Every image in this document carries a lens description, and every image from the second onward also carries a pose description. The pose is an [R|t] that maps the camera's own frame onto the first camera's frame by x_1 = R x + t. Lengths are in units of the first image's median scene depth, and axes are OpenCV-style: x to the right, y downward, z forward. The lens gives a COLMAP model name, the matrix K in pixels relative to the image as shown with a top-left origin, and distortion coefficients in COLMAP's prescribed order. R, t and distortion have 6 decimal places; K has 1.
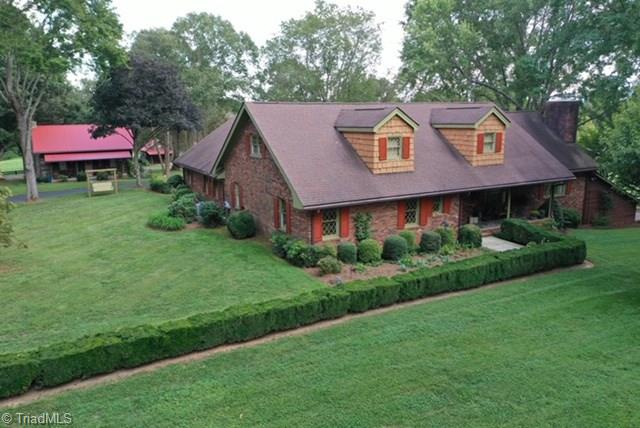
lens RADIAL K [[501.5, 0, 320.0], [0, 501.5, 214.0], [0, 0, 1]] dist [-0.026415, -0.000947]
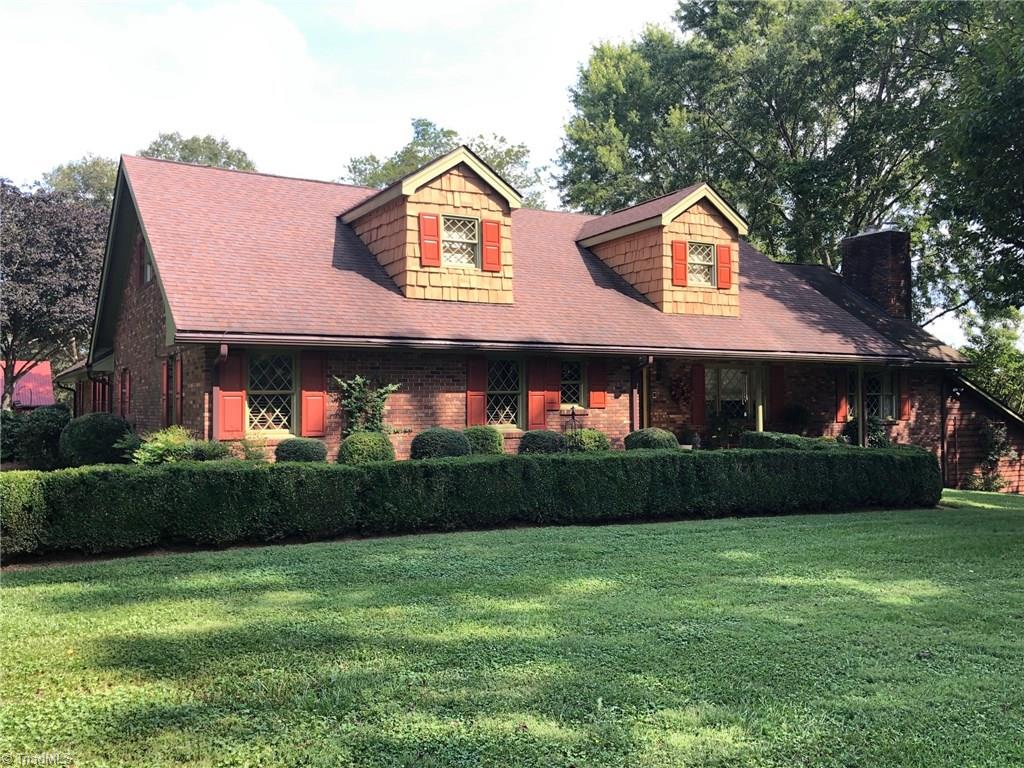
lens RADIAL K [[915.1, 0, 512.0], [0, 915.1, 384.0], [0, 0, 1]] dist [0.010306, 0.001525]
pose [[0.999454, -0.000424, 0.033033, 0.163879], [0.007525, 0.976557, -0.215125, 0.146697], [-0.032167, 0.215256, 0.976028, 0.274686]]
